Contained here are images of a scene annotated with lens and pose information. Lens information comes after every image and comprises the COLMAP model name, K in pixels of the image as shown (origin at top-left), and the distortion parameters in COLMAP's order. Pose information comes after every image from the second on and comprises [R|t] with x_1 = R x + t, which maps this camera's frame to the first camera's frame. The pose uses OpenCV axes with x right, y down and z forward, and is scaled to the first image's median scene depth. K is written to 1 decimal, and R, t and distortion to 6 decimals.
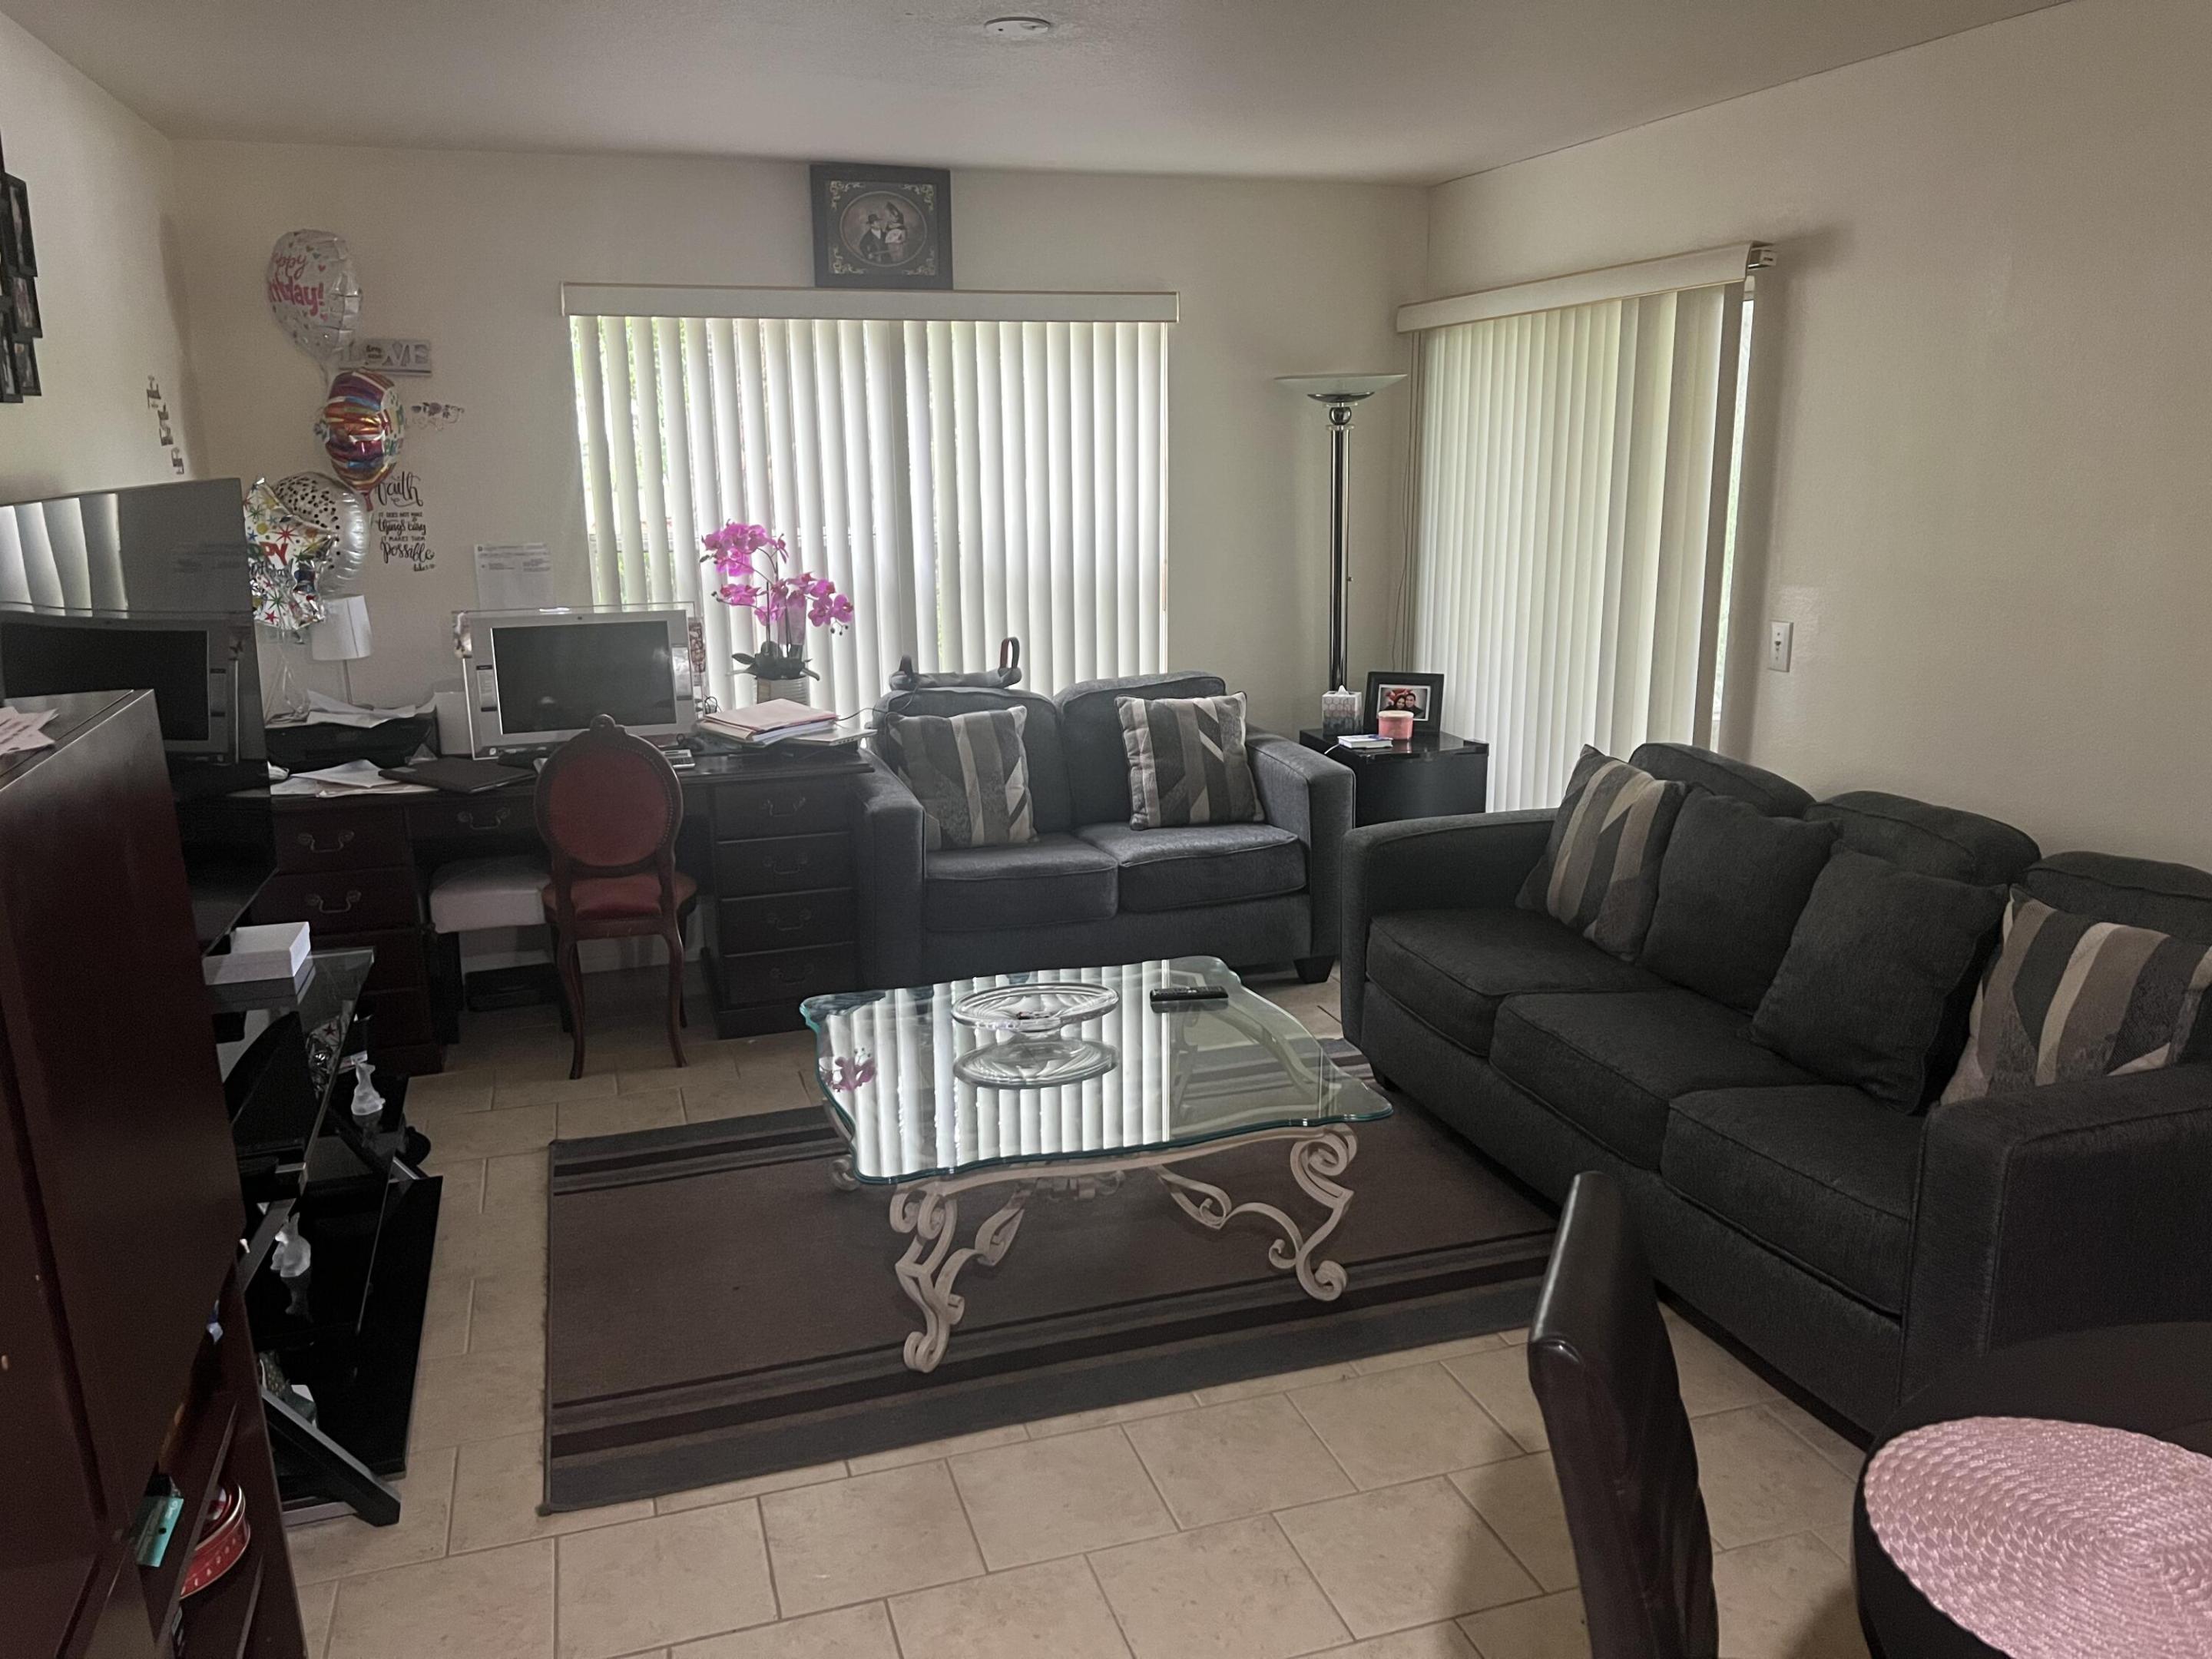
lens RADIAL K [[1653.1, 0, 1134.8], [0, 1653.1, 827.4], [0, 0, 1]] dist [0.046688, -0.058530]
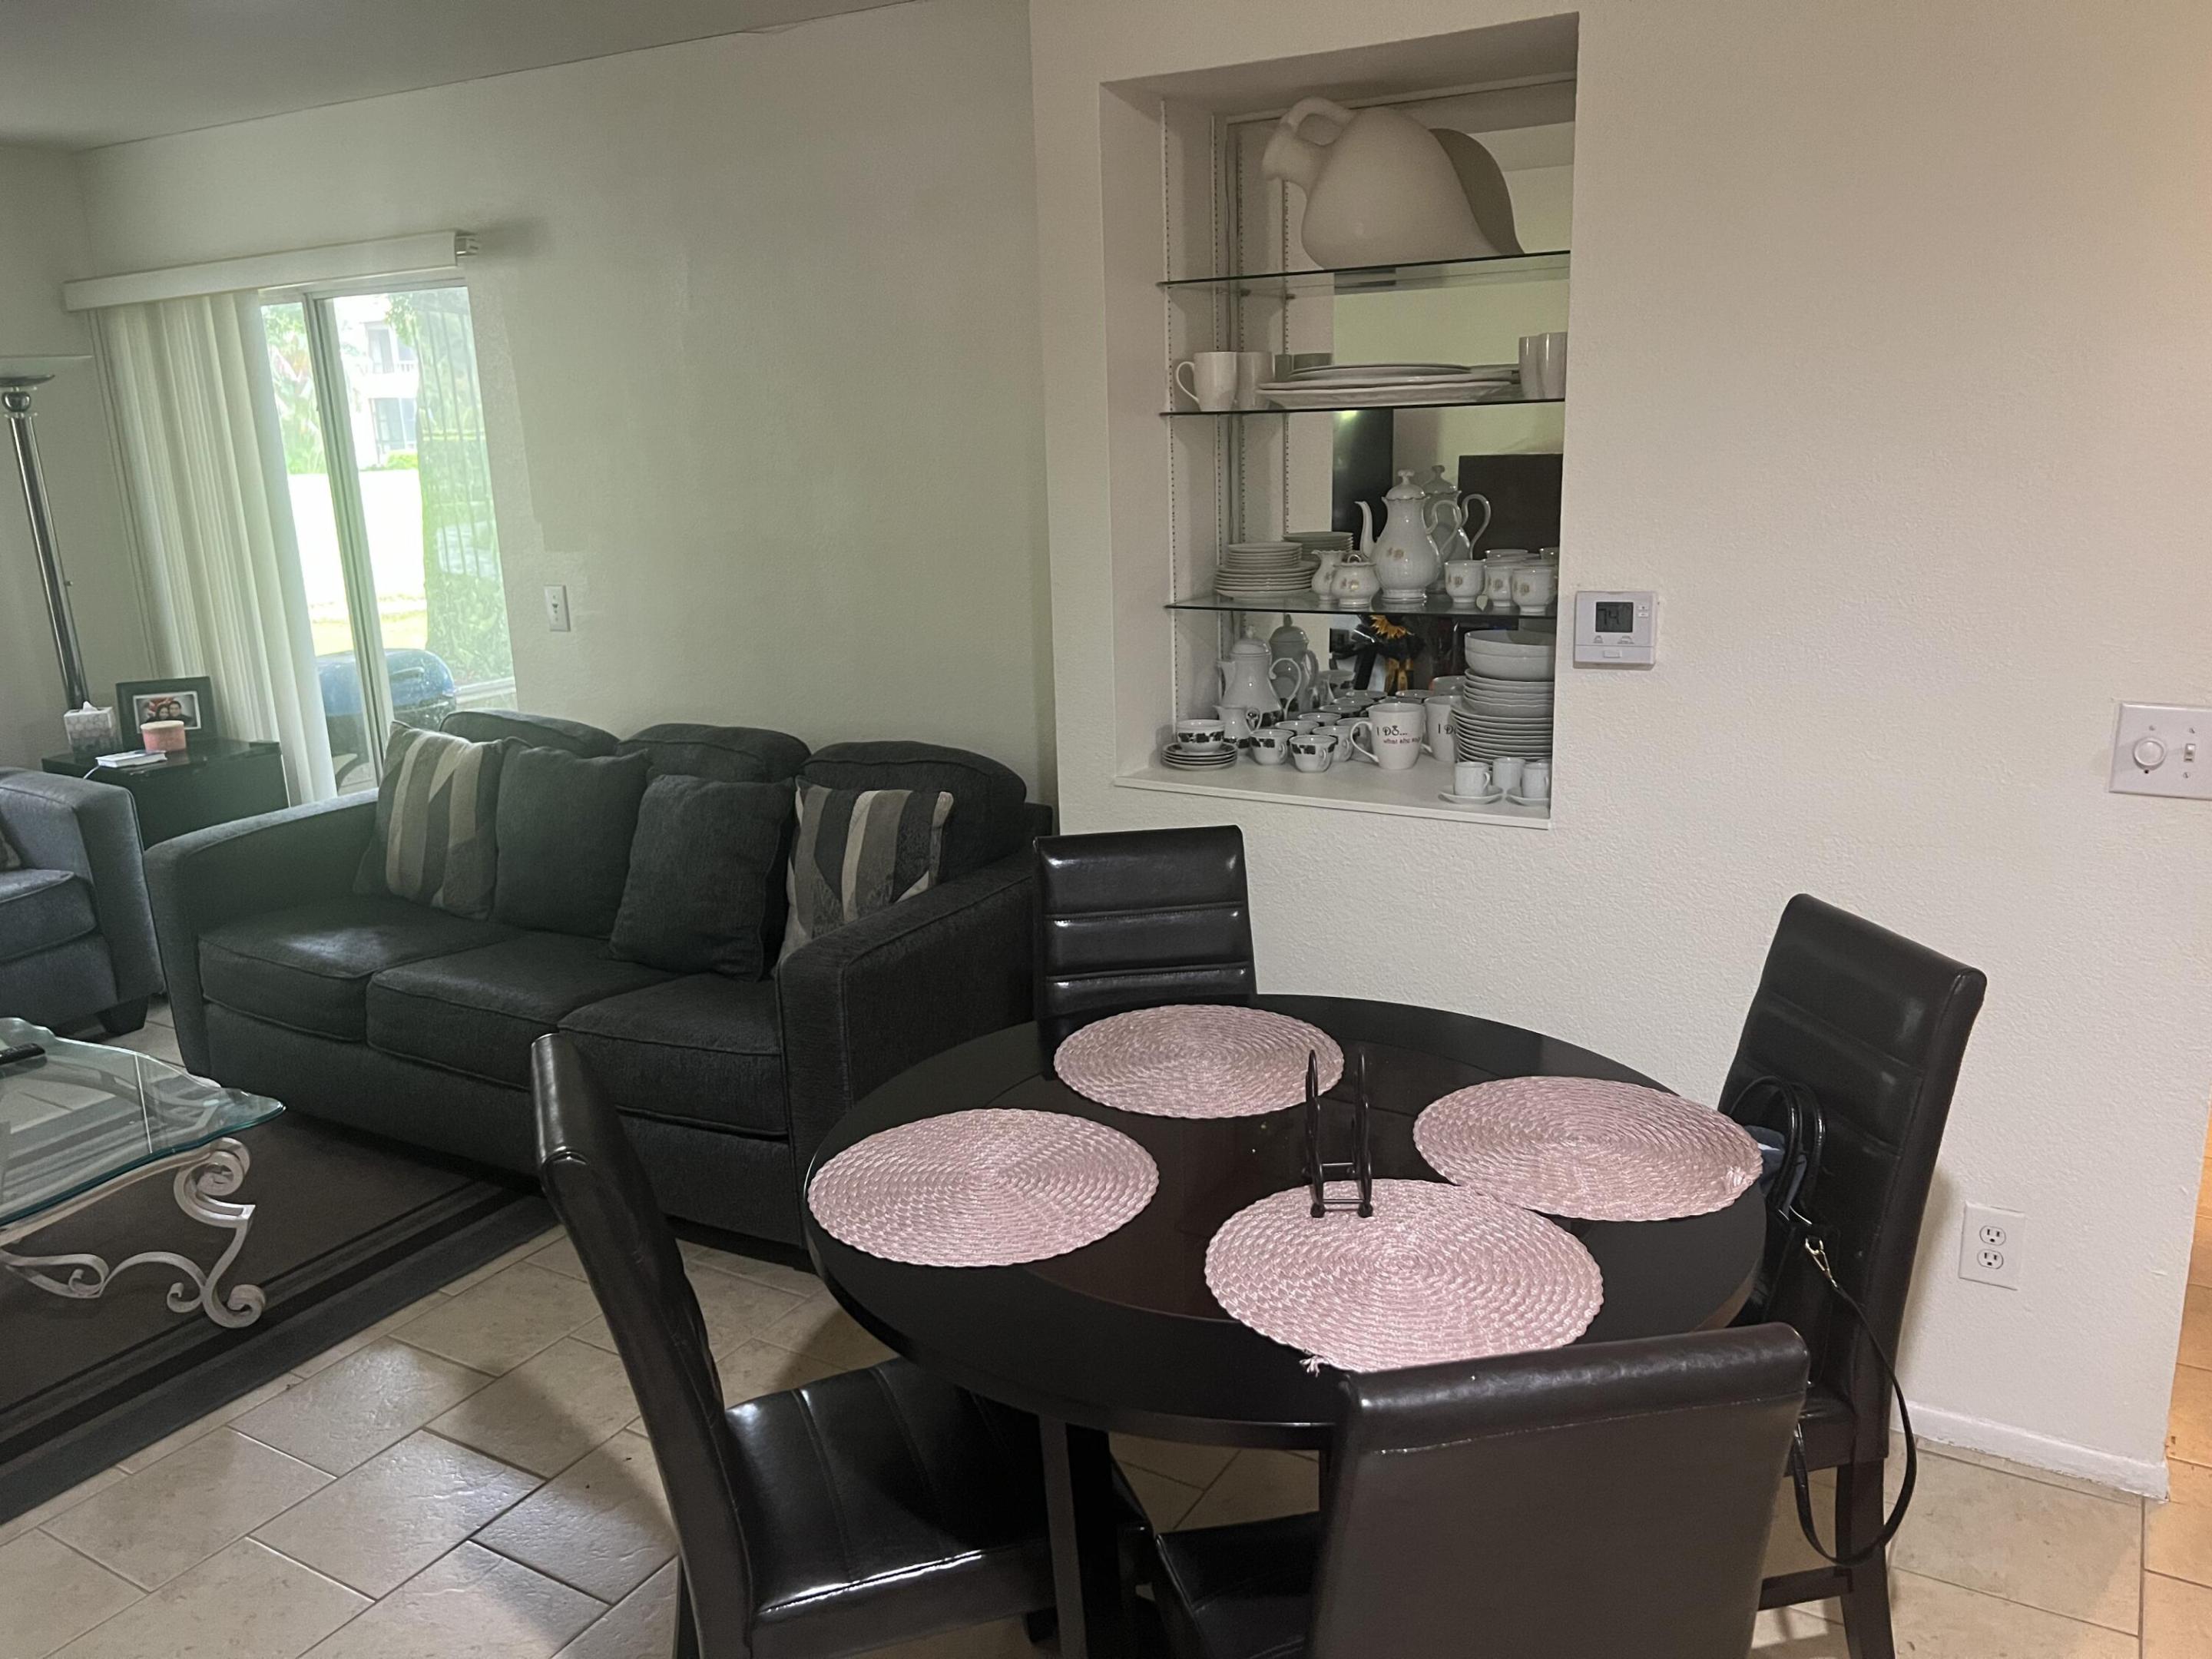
lens RADIAL K [[1653.1, 0, 1134.8], [0, 1653.1, 827.4], [0, 0, 1]] dist [0.046688, -0.058530]
pose [[0.745196, -0.180457, 0.641965, -0.048302], [0.178009, 0.981586, 0.069292, 0.021187], [-0.642648, 0.062640, 0.763597, -0.052908]]
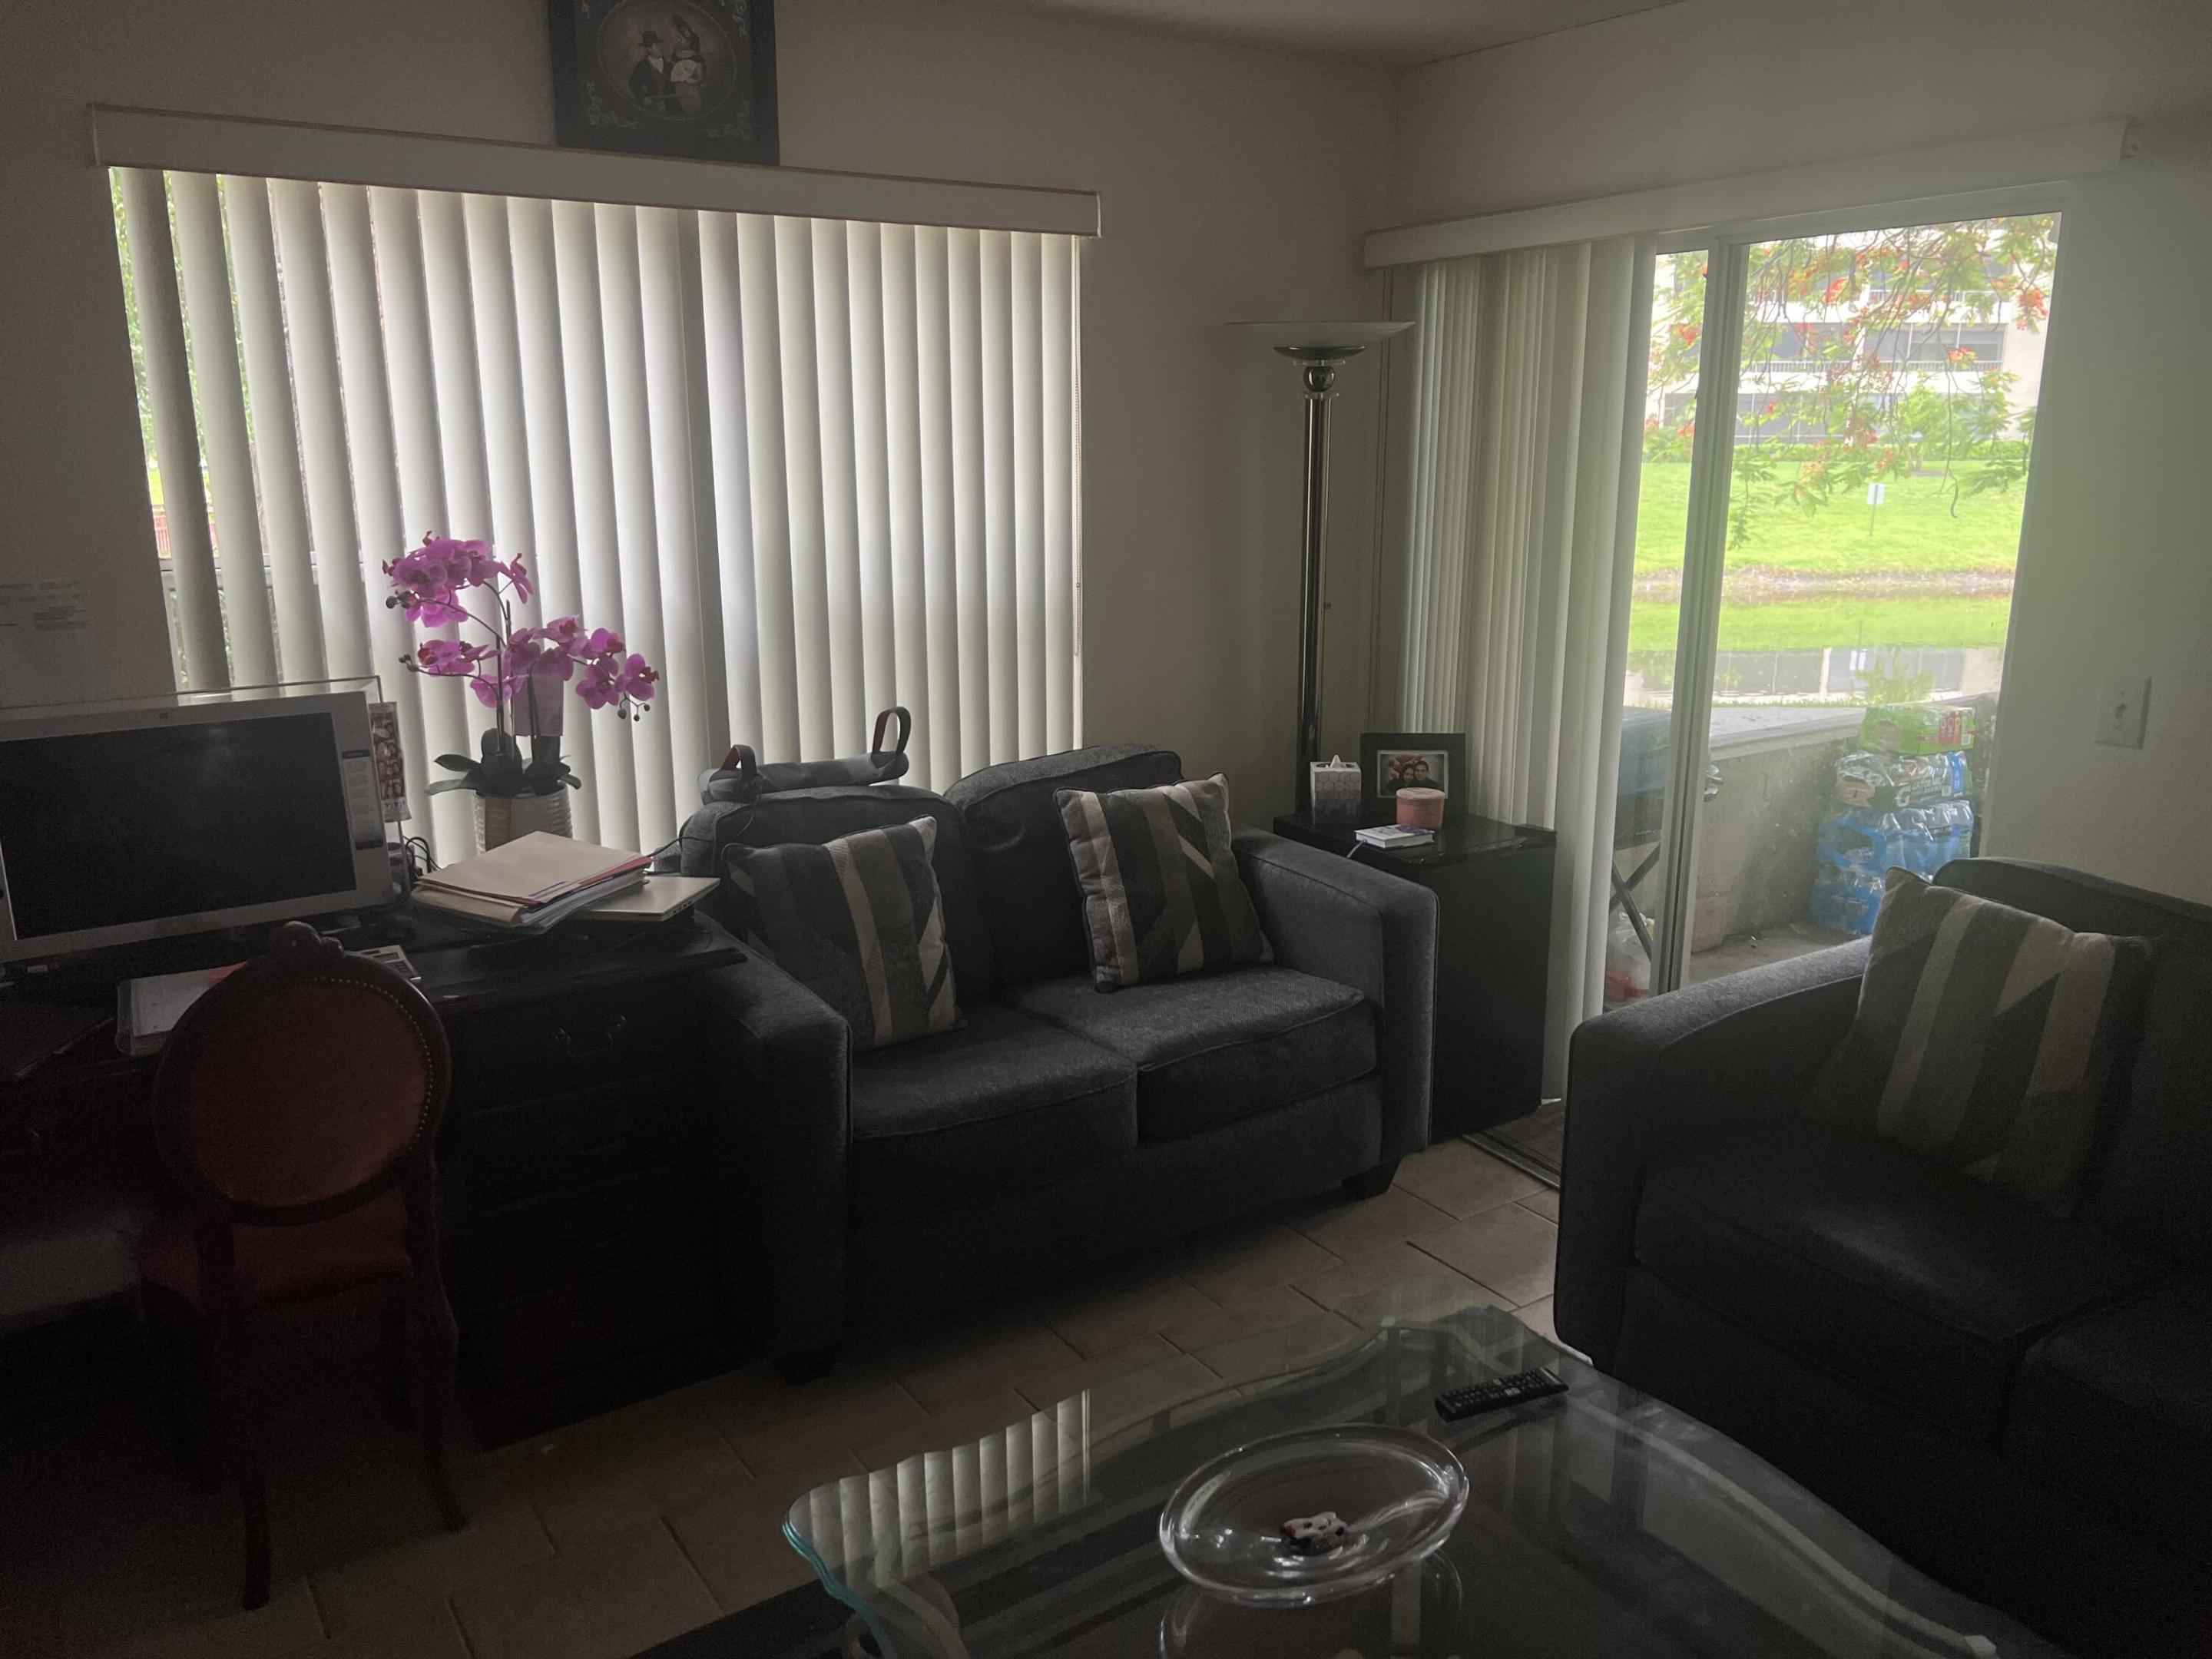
lens RADIAL K [[1653.1, 0, 1134.8], [0, 1653.1, 827.4], [0, 0, 1]] dist [0.046688, -0.058530]
pose [[0.958962, -0.057751, 0.277591, -0.177606], [0.055932, 0.998330, 0.014476, -0.077249], [-0.277963, 0.001644, 0.960590, 0.370601]]
